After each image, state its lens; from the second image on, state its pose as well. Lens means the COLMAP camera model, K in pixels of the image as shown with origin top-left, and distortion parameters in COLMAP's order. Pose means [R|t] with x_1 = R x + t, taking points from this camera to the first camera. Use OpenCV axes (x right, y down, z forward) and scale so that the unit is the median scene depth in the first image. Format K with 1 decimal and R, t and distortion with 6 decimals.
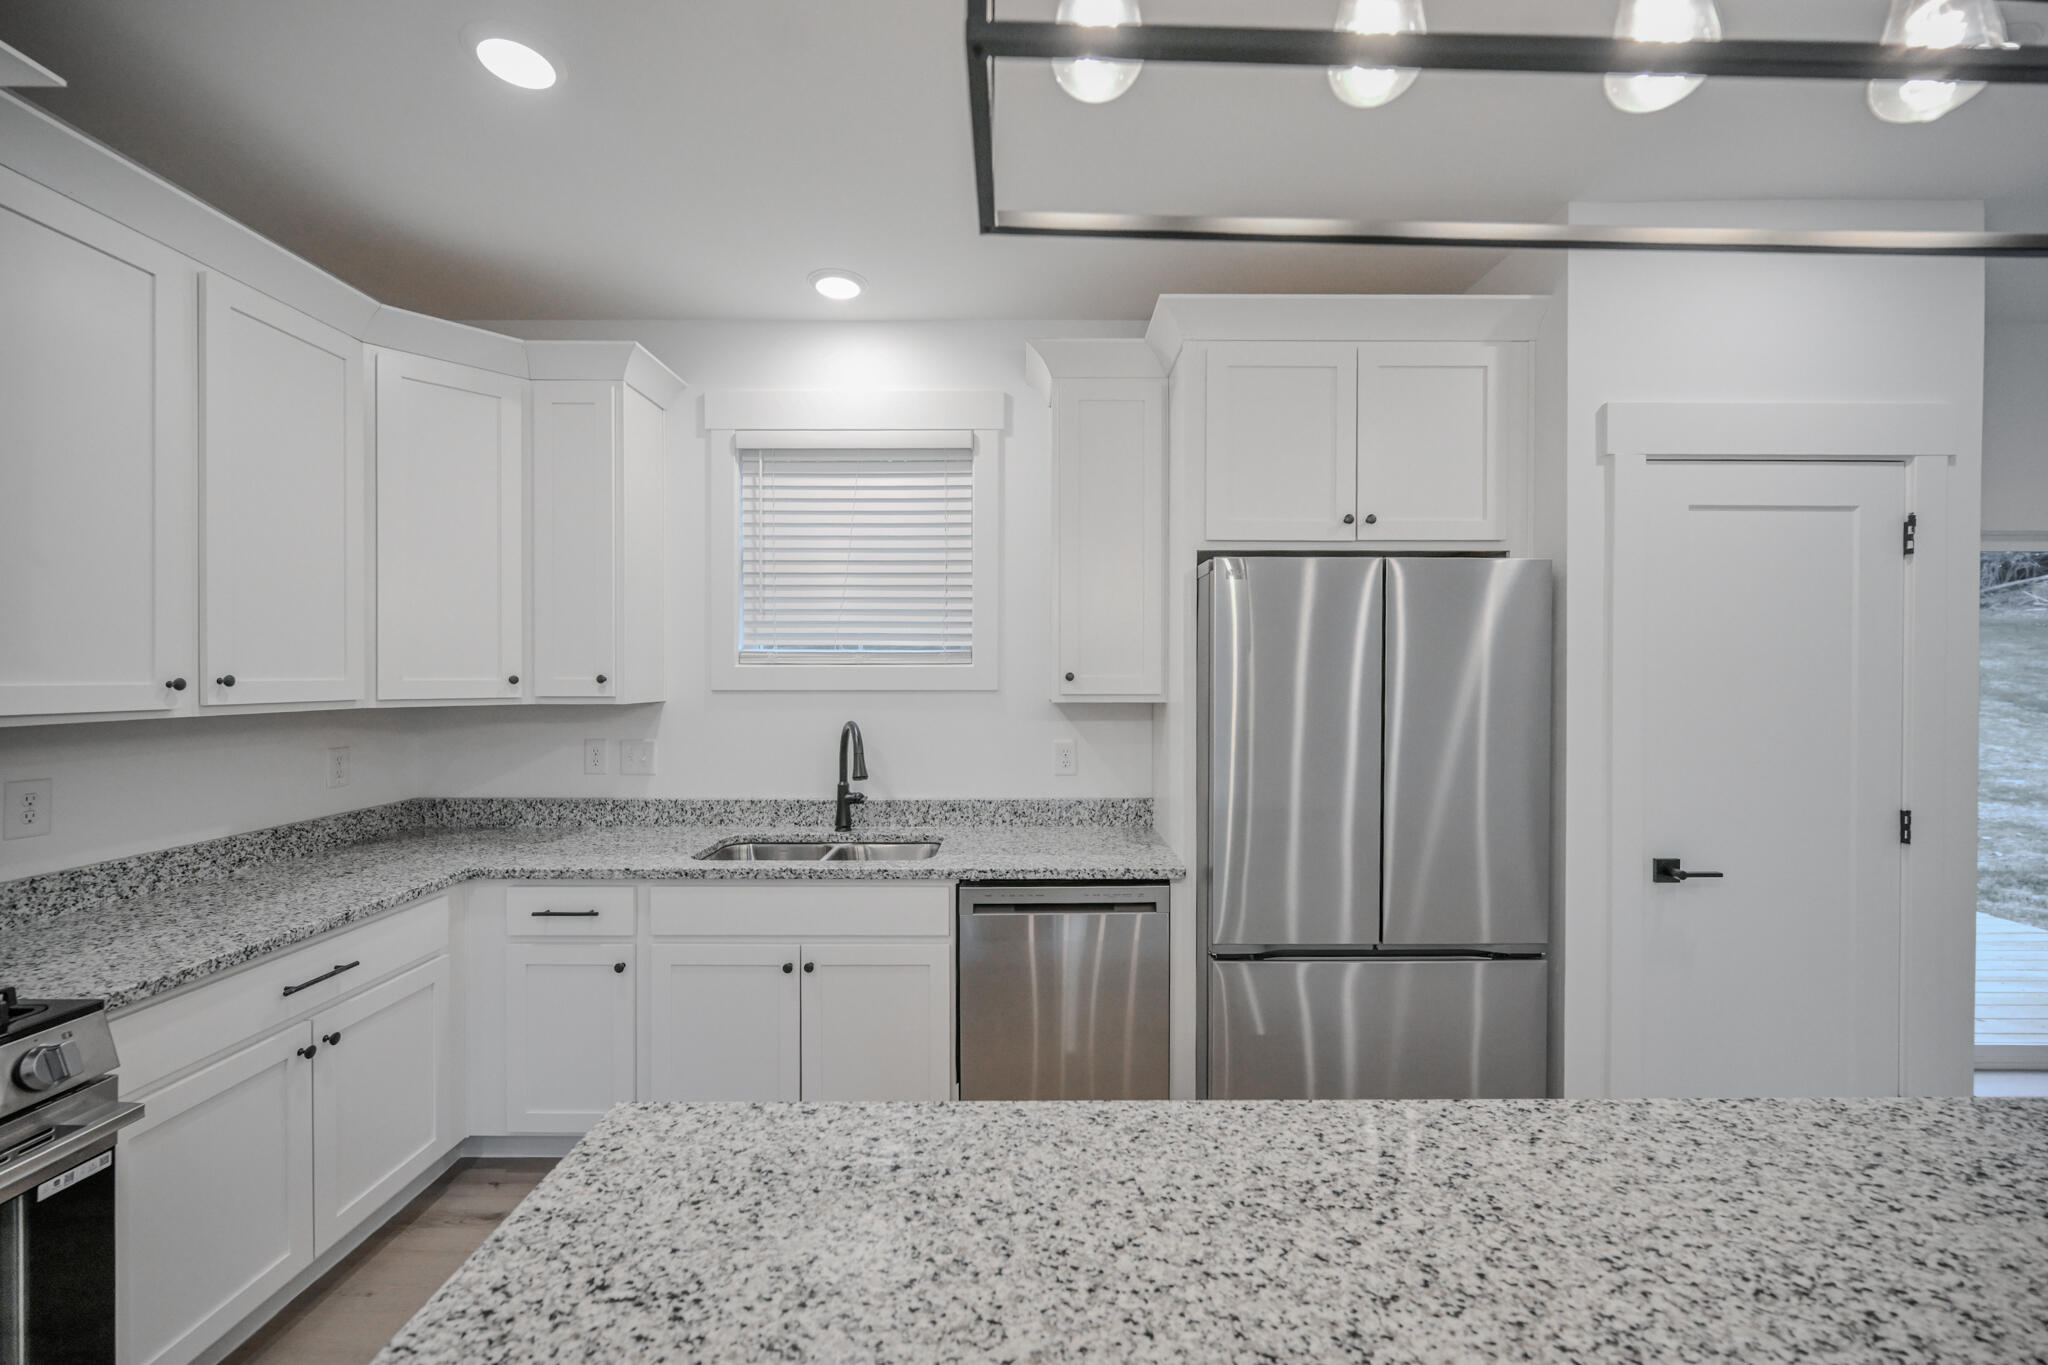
lens RADIAL K [[800.7, 0, 1035.2], [0, 800.7, 676.0], [0, 0, 1]] dist [-0.001868, 0.000442]
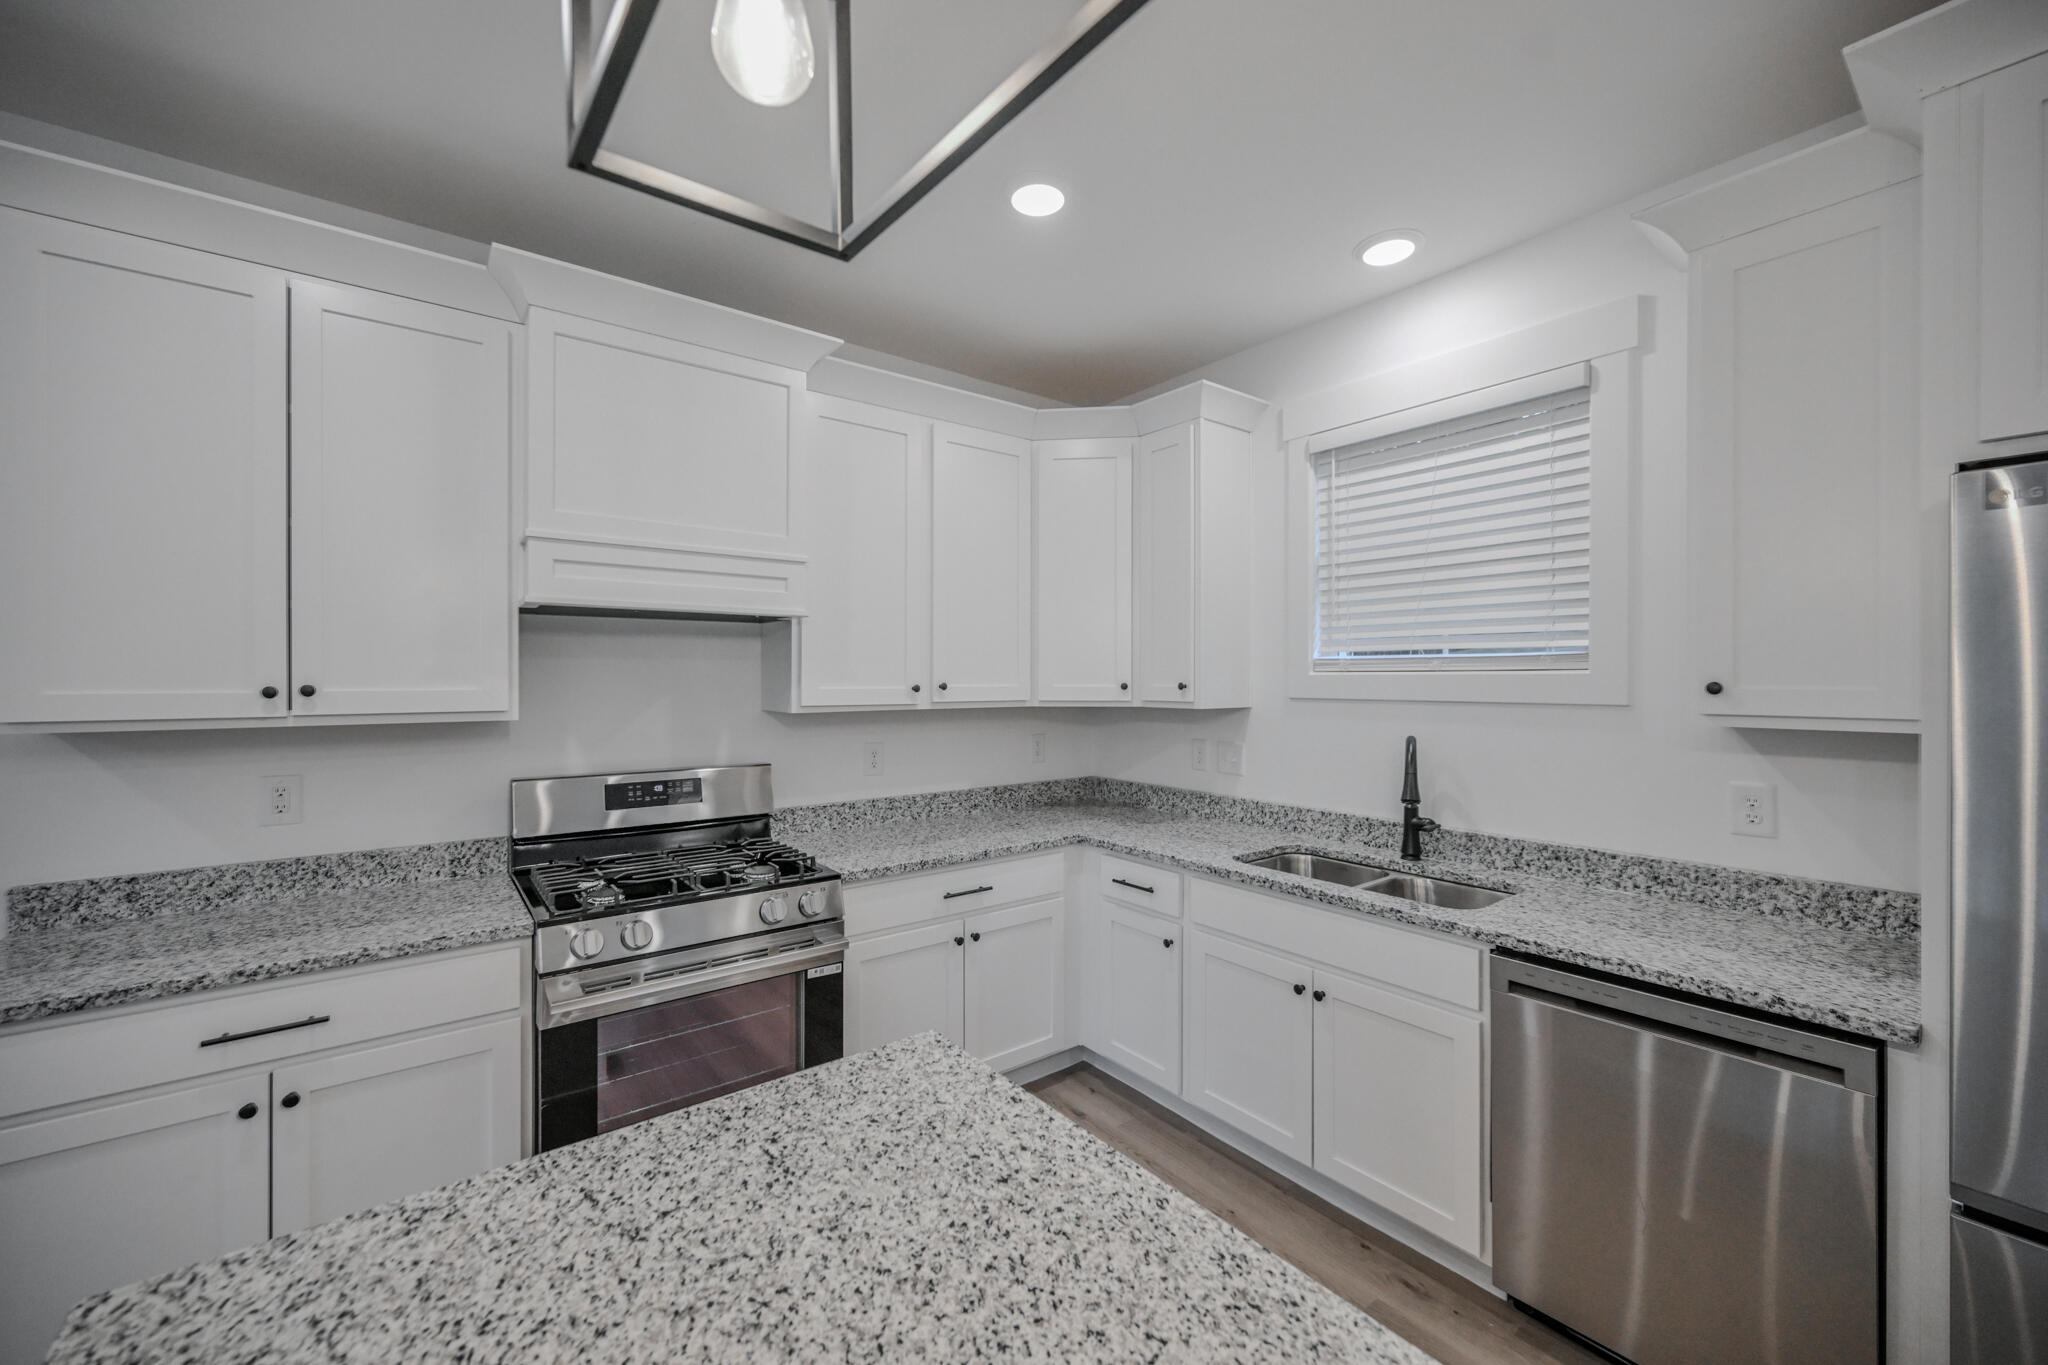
lens RADIAL K [[800.7, 0, 1041.3], [0, 800.7, 679.0], [0, 0, 1]] dist [-0.001868, 0.000442]
pose [[0.616886, 0.000985, -0.787052, 0.252913], [-0.002035, 0.999998, -0.000343, -0.006239], [0.787050, 0.001813, 0.616886, 0.162359]]
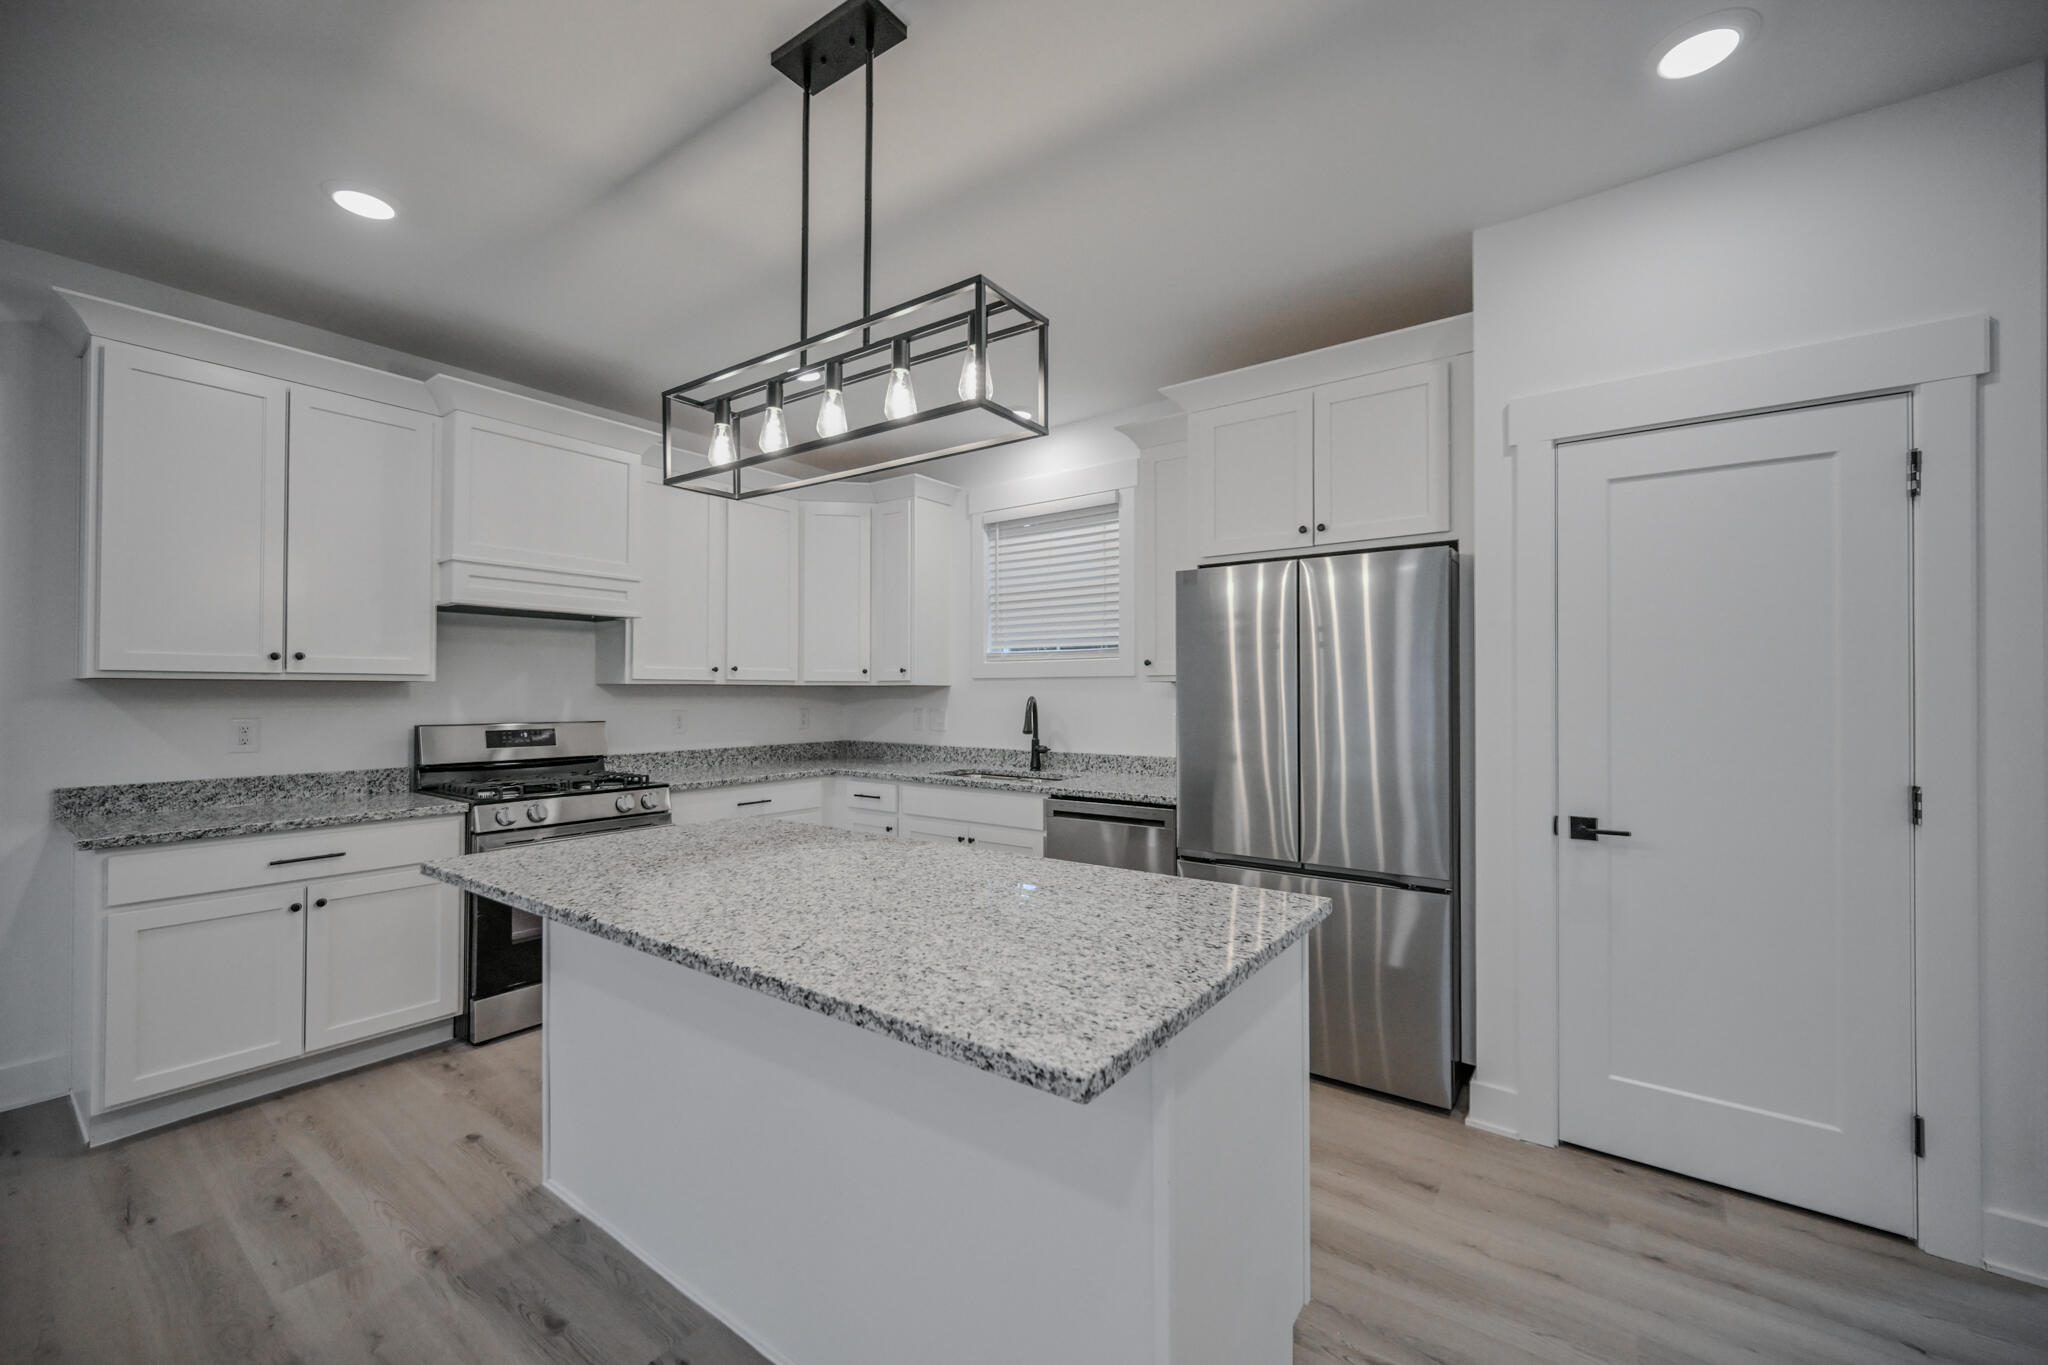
lens RADIAL K [[800.7, 0, 1059.1], [0, 800.7, 679.7], [0, 0, 1]] dist [-0.001868, 0.000442]
pose [[0.823196, -0.012097, -0.567629, 0.798754], [0.000761, 0.999796, -0.020204, 0.066226], [0.567757, 0.016200, 0.823037, -0.255096]]
